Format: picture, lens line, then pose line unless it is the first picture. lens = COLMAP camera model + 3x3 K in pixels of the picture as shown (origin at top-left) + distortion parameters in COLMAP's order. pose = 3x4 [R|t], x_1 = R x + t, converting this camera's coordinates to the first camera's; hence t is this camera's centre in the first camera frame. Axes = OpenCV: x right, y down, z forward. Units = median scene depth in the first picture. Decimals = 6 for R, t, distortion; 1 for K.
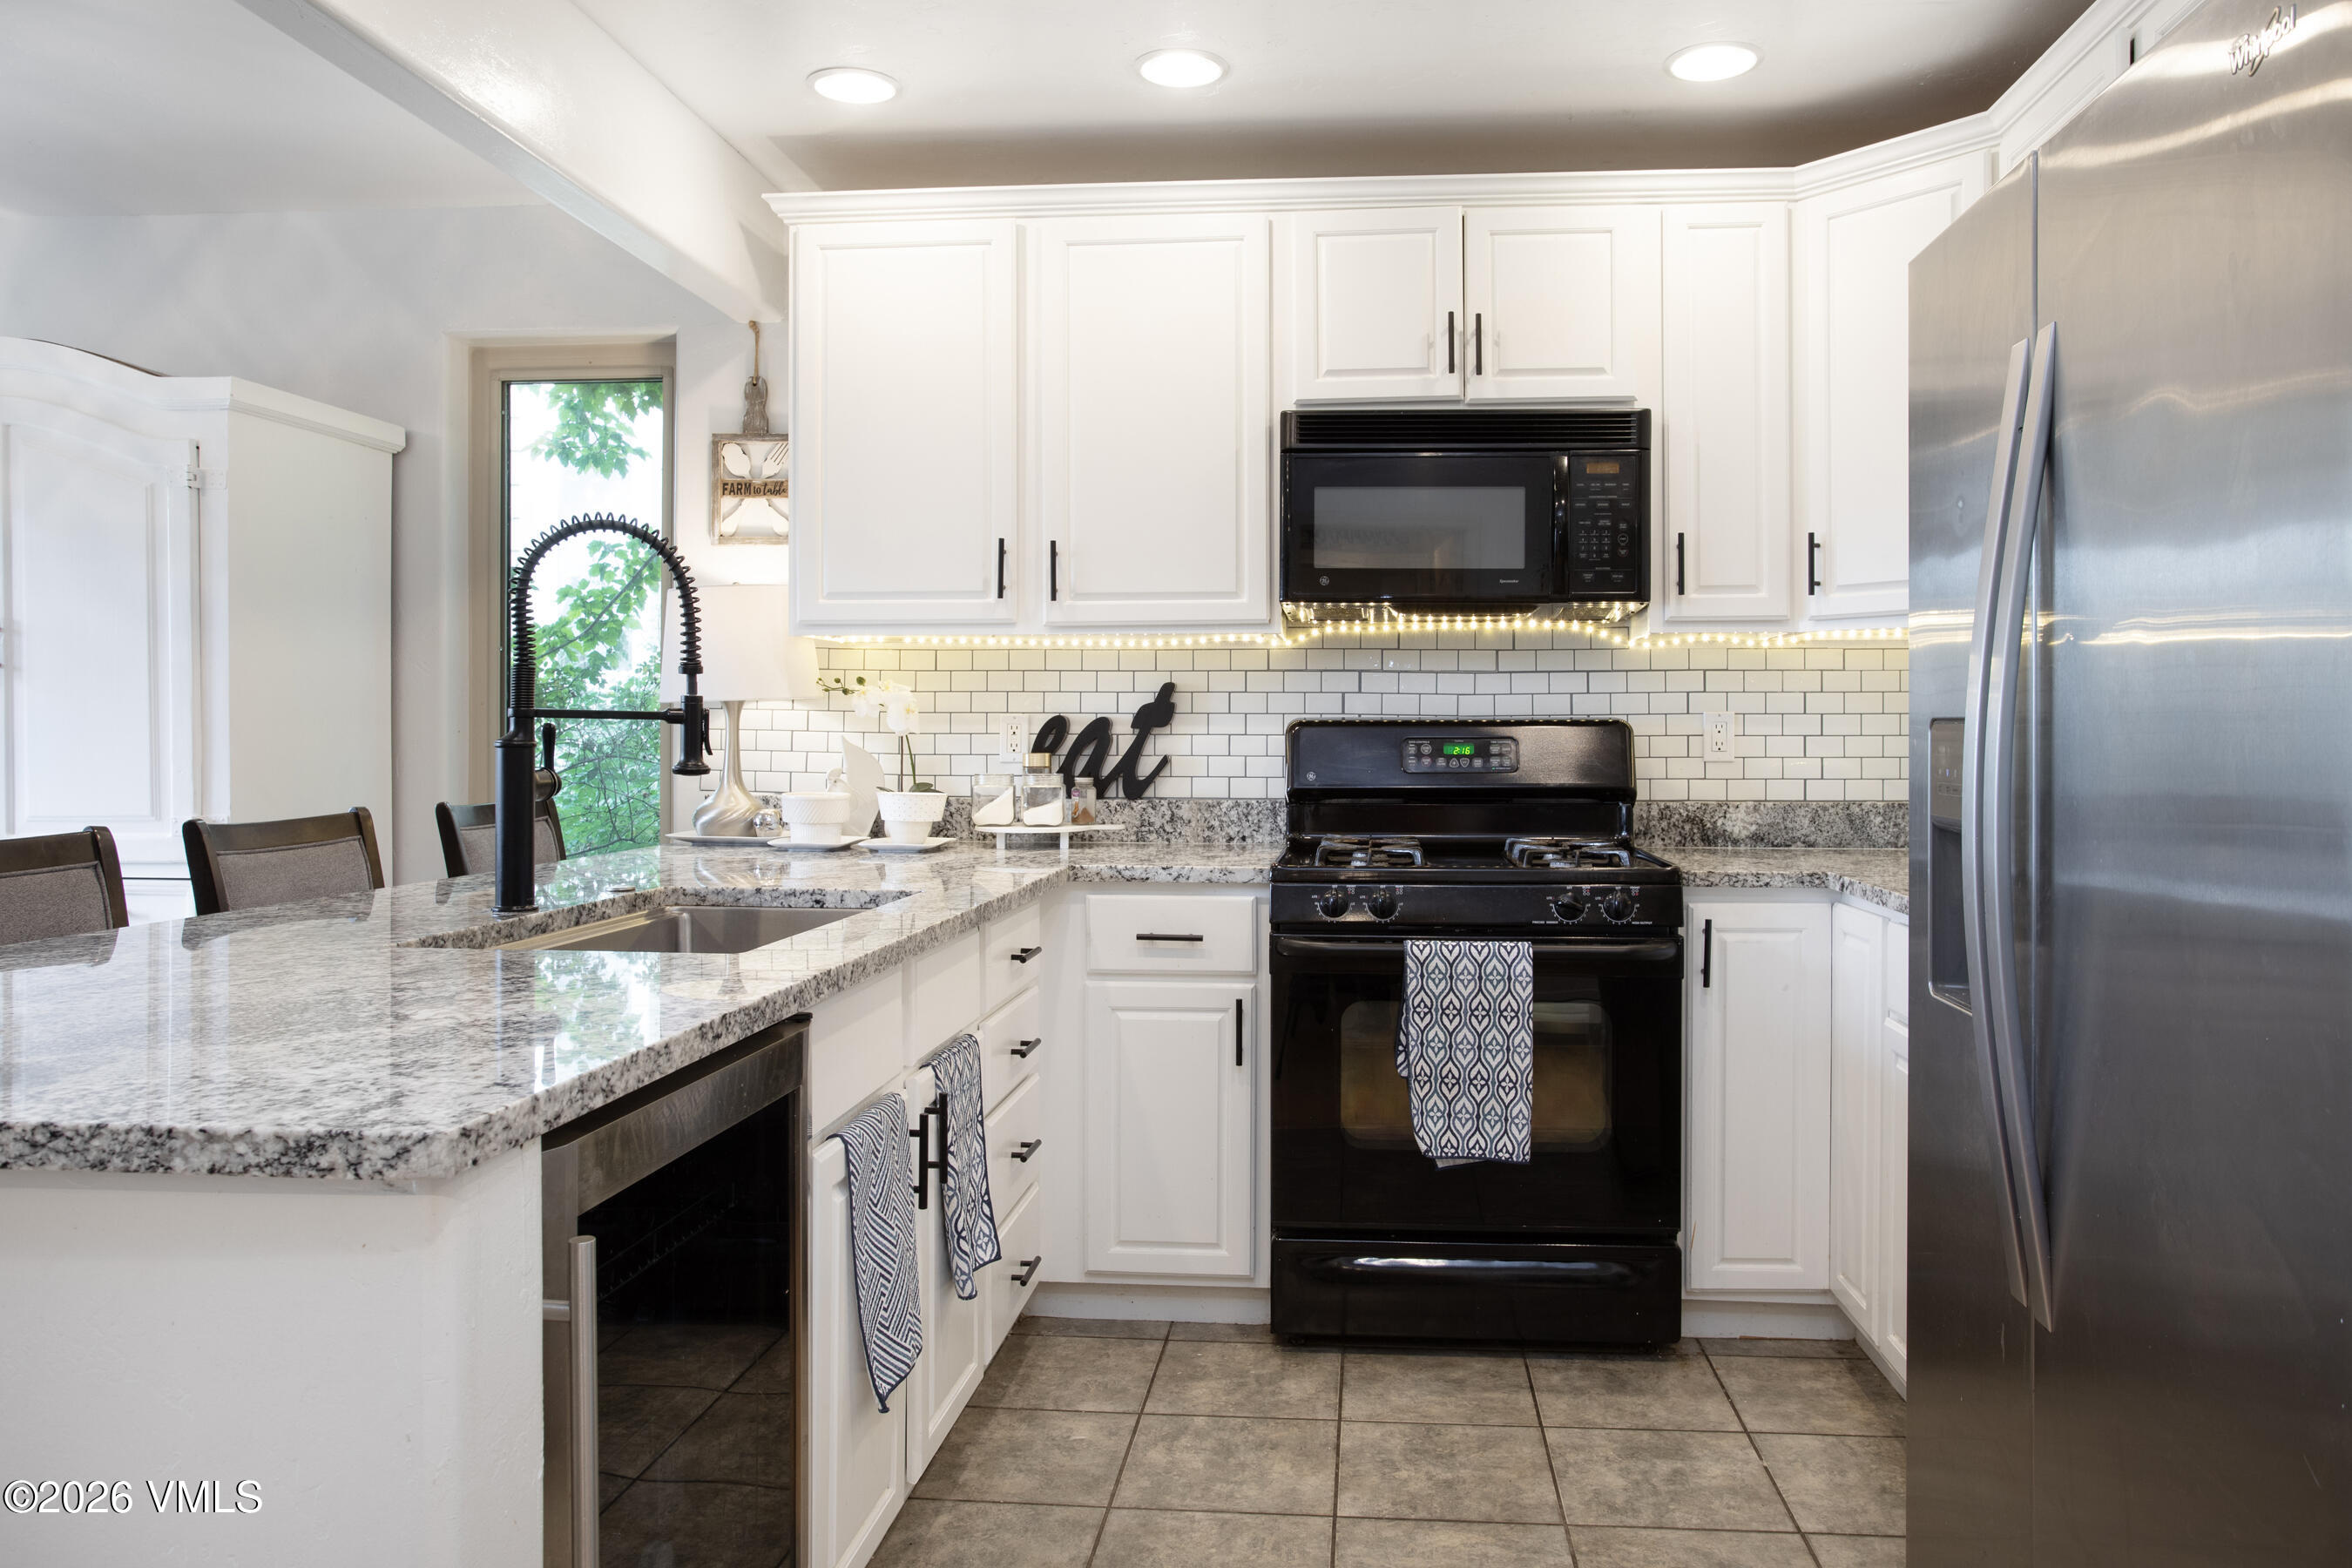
lens RADIAL K [[1638.3, 0, 1193.7], [0, 1638.3, 742.6], [0, 0, 1]] dist [-0.045204, 0.030402]
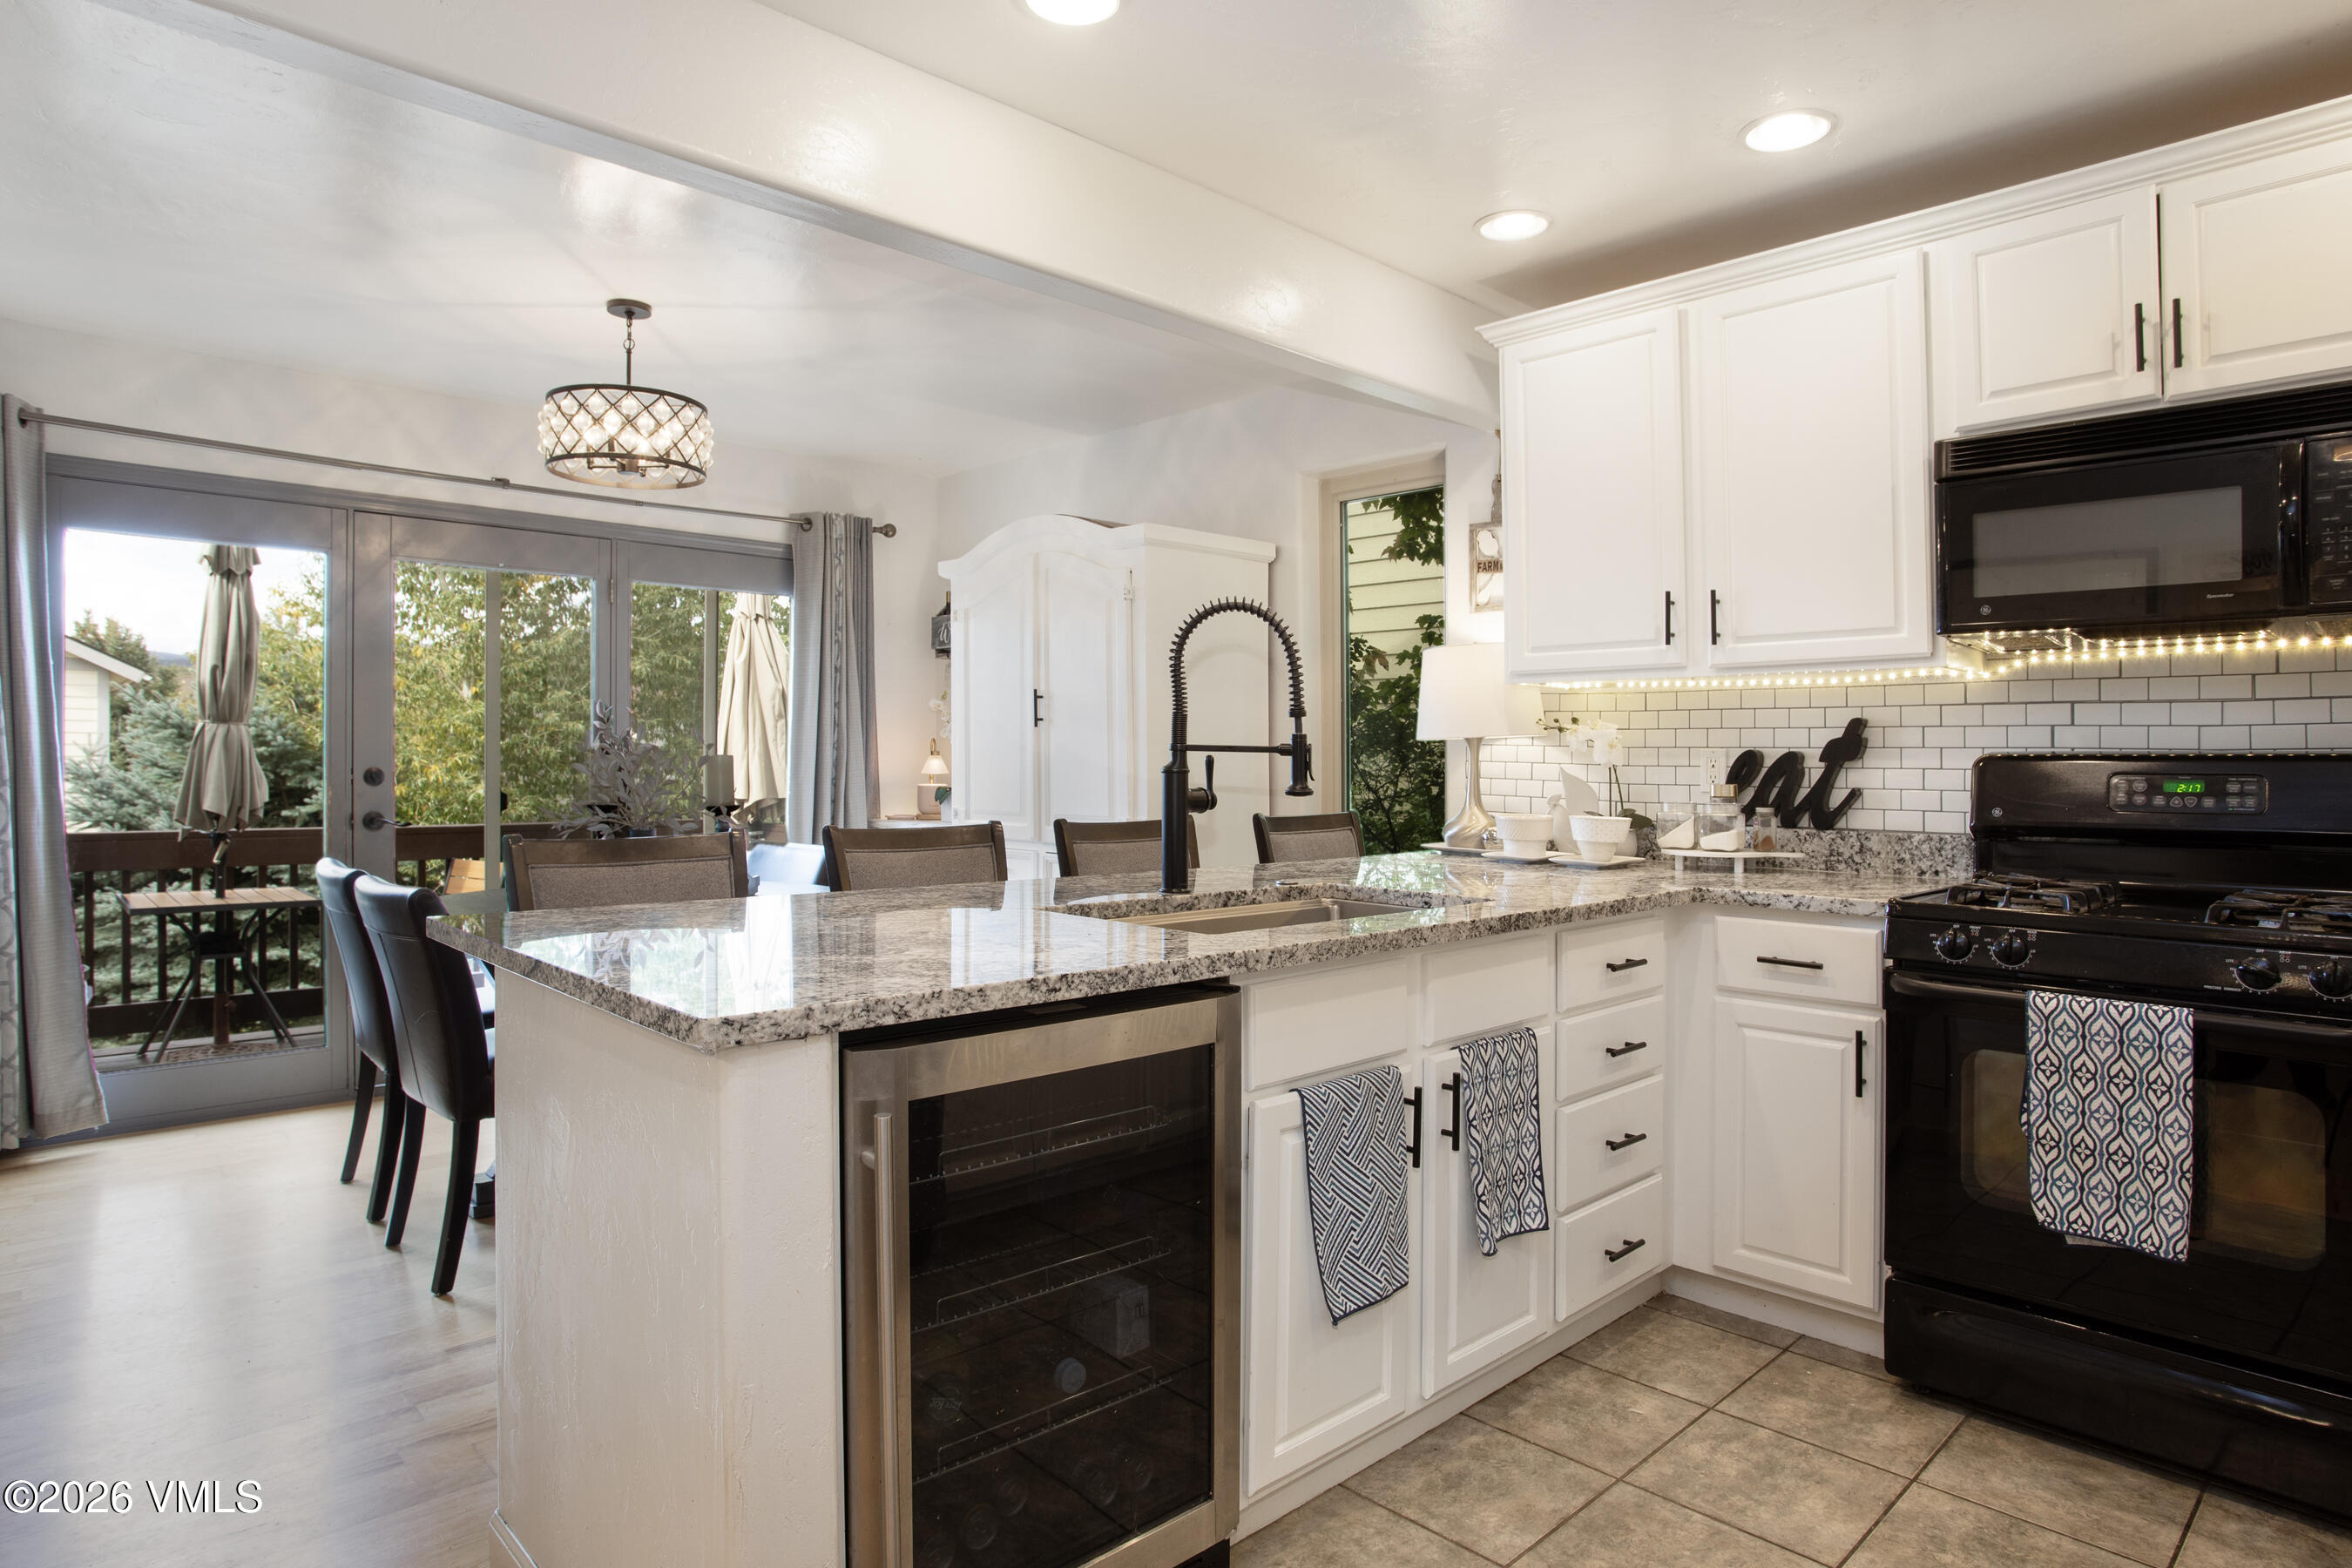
lens RADIAL K [[1308.5, 0, 1171.1], [0, 1308.5, 755.3], [0, 0, 1]] dist [-0.061076, 0.029989]
pose [[0.752124, 0.000926, -0.659021, 0.211641], [-0.010084, 0.999898, -0.010103, -0.000503], [0.658944, 0.014245, 0.752057, 0.113709]]
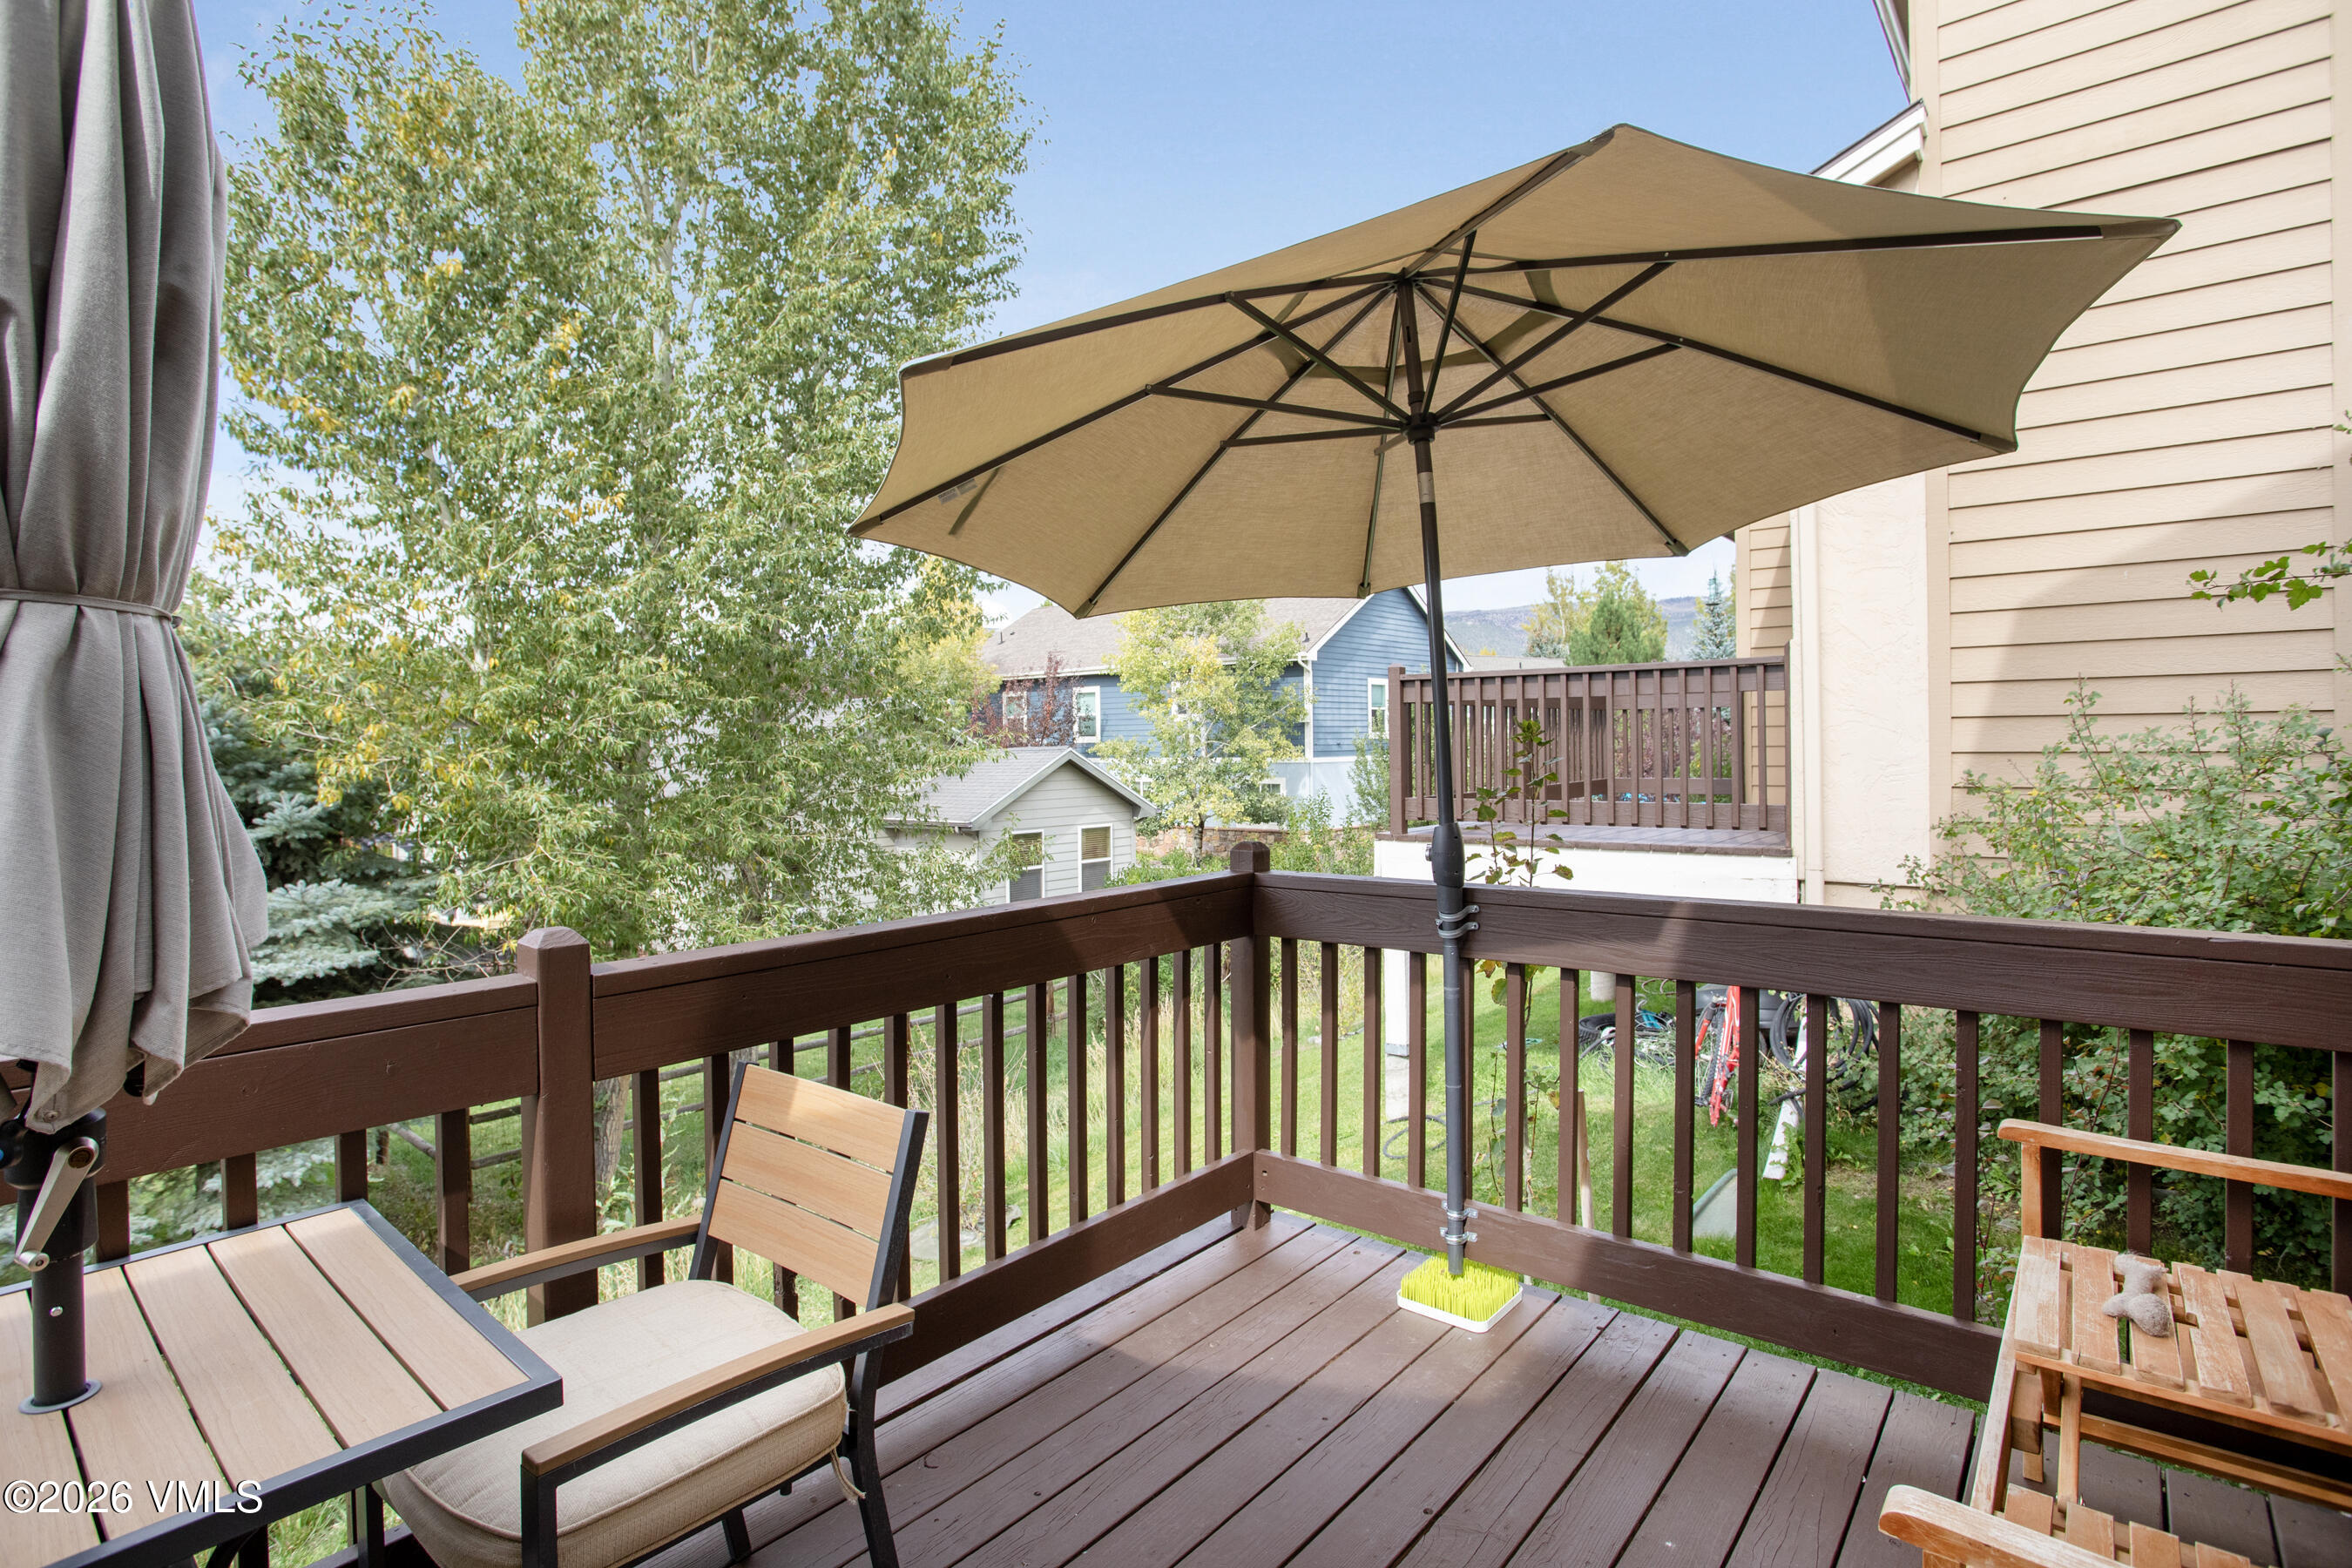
lens RADIAL K [[1157.2, 0, 1185.5], [0, 1157.2, 759.8], [0, 0, 1]] dist [-0.073013, 0.022603]
pose [[0.825812, -0.004077, -0.563931, -1.407090], [0.010381, 0.999914, 0.007972, -0.003167], [0.563850, -0.012438, 0.825783, 0.482808]]
